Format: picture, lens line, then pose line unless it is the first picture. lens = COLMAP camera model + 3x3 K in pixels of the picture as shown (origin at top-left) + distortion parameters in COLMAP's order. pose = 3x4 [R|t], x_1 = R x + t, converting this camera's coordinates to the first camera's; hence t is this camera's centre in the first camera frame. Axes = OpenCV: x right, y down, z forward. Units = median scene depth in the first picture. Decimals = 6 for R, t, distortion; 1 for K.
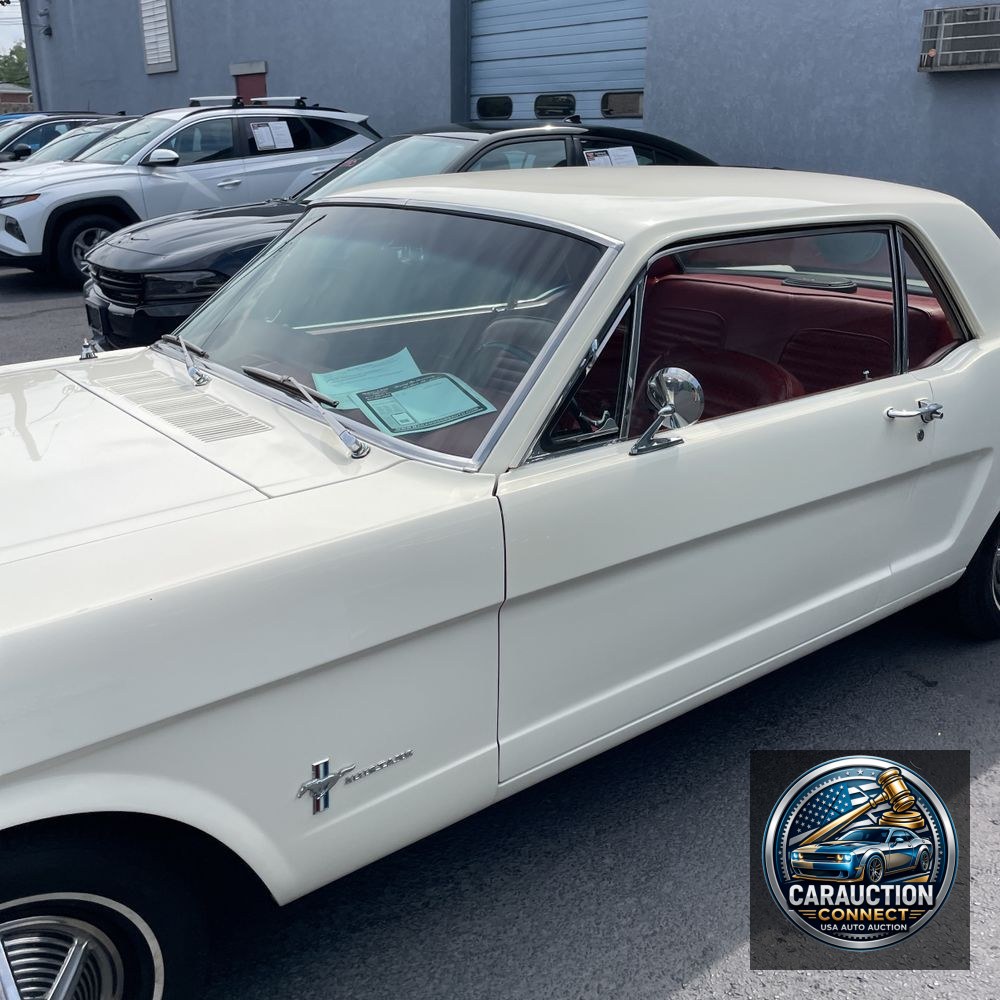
lens RADIAL K [[1008.8, 0, 494.2], [0, 1008.8, 493.7], [0, 0, 1]] dist [0.021003, 0.000000]
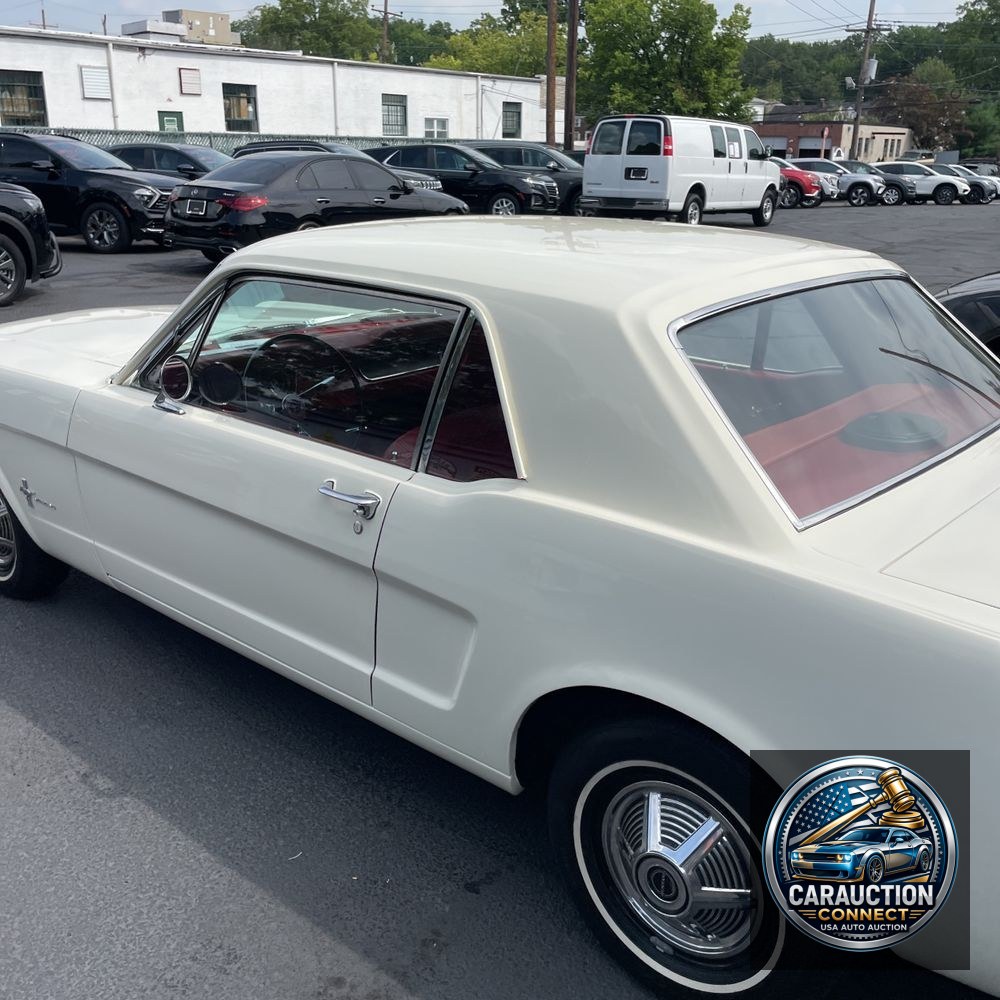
lens RADIAL K [[1008.8, 0, 506.3], [0, 1008.8, 501.2], [0, 0, 1]] dist [0.021003, 0.000000]
pose [[0.210539, 0.327511, -0.921092, 0.354396], [-0.335051, 0.909318, 0.246741, -0.096922], [0.918376, 0.256664, 0.301180, 0.234631]]
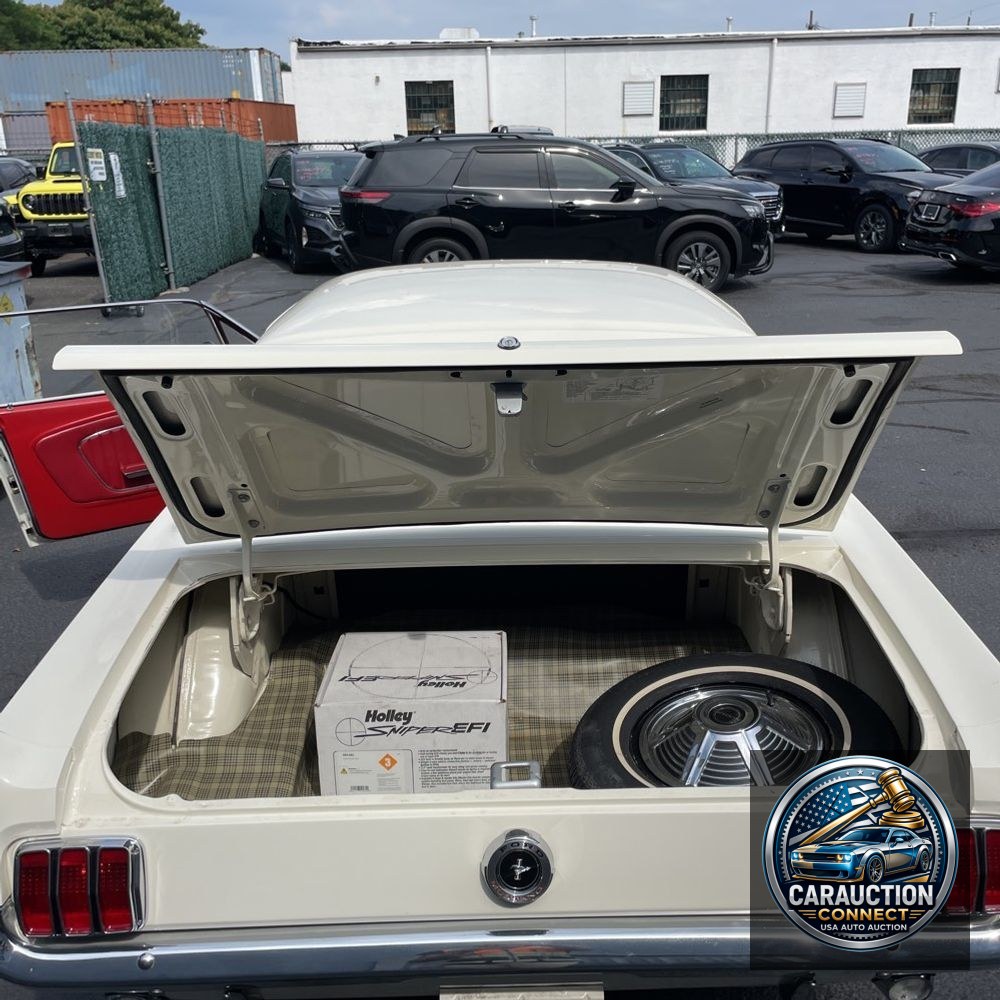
lens RADIAL K [[1008.8, 0, 514.0], [0, 1008.8, 499.9], [0, 0, 1]] dist [0.021003, 0.000000]
pose [[-0.593246, 0.283785, -0.753343, 0.340272], [-0.242321, 0.829452, 0.503279, -0.220693], [0.767685, 0.481119, -0.423303, 0.519651]]
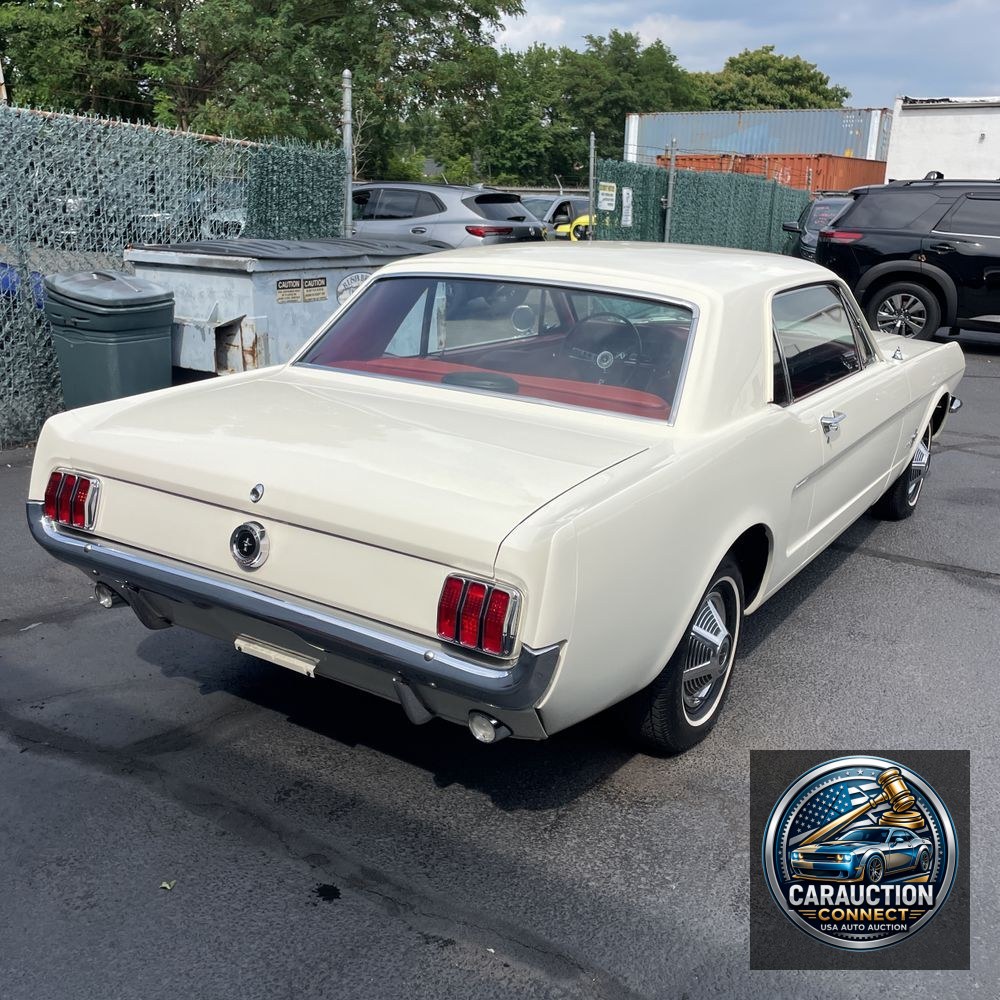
lens RADIAL K [[1008.8, 0, 502.3], [0, 1008.8, 503.4], [0, 0, 1]] dist [0.021003, 0.000000]
pose [[-0.938104, 0.079397, -0.337130, 0.251185], [-0.134921, 0.812708, 0.566836, -0.255304], [0.318993, 0.577237, -0.751692, 0.703124]]
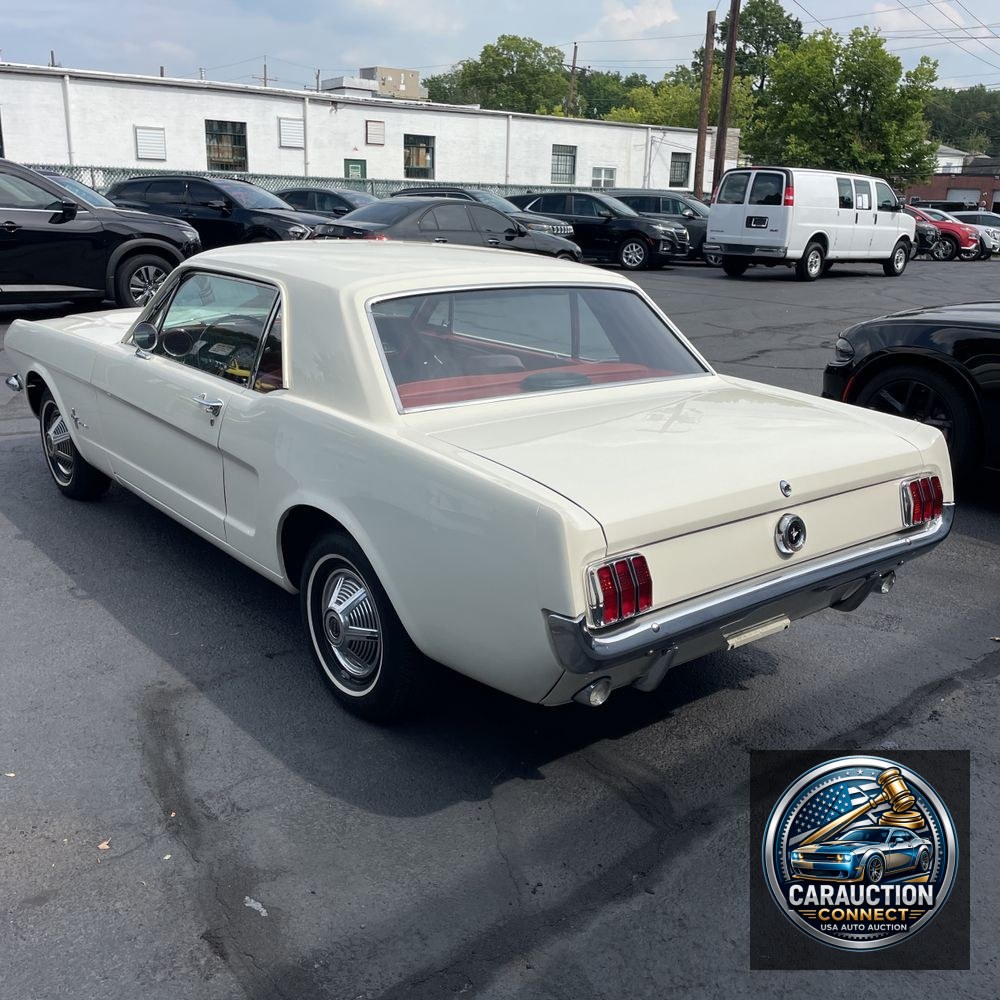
lens RADIAL K [[1008.8, 0, 508.3], [0, 1008.8, 497.8], [0, 0, 1]] dist [0.021003, 0.000000]
pose [[0.035830, 0.293648, -0.955242, 0.522800], [-0.356359, 0.896773, 0.262308, -0.139264], [0.933662, 0.331011, 0.136775, 0.344659]]
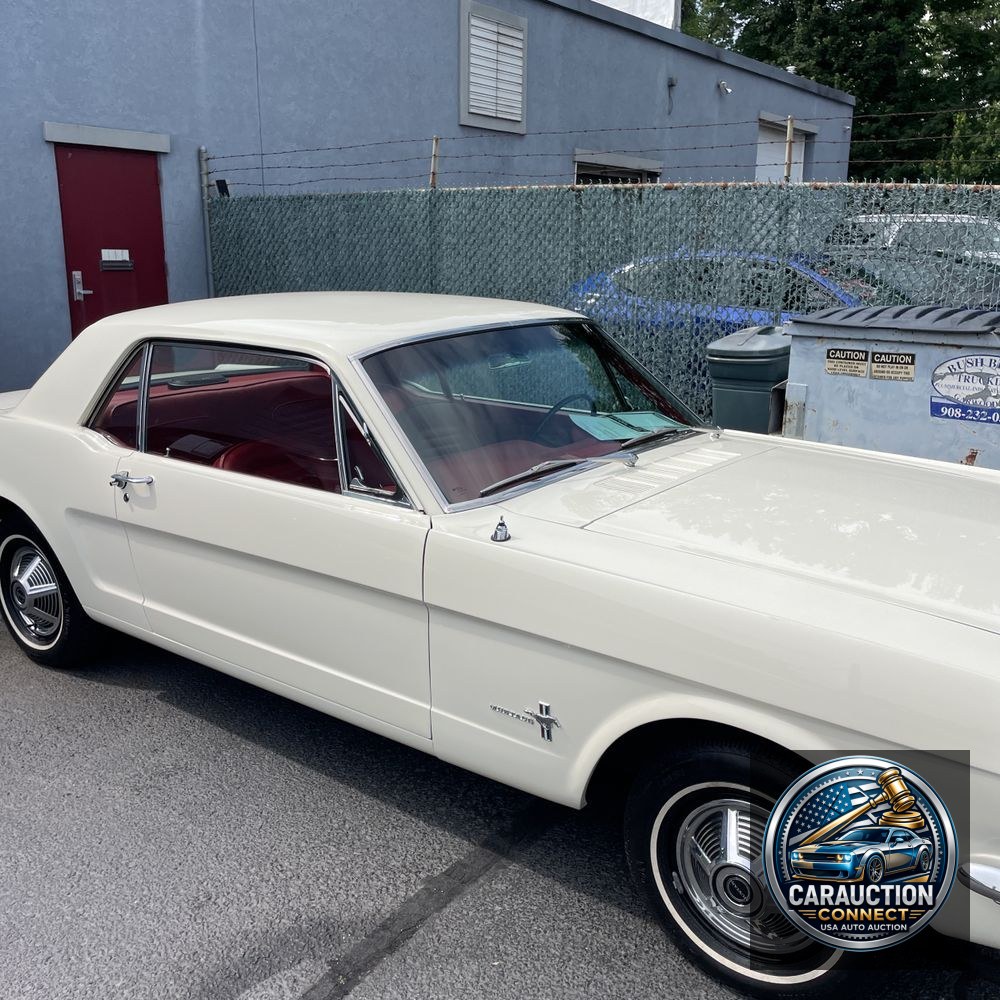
lens RADIAL K [[1008.8, 0, 506.5], [0, 1008.8, 494.5], [0, 0, 1]] dist [0.021003, 0.000000]
pose [[-0.280721, -0.231589, 0.931430, -0.391372], [0.310410, 0.896391, 0.316431, -0.143164], [-0.908208, 0.377954, -0.179749, 0.369758]]
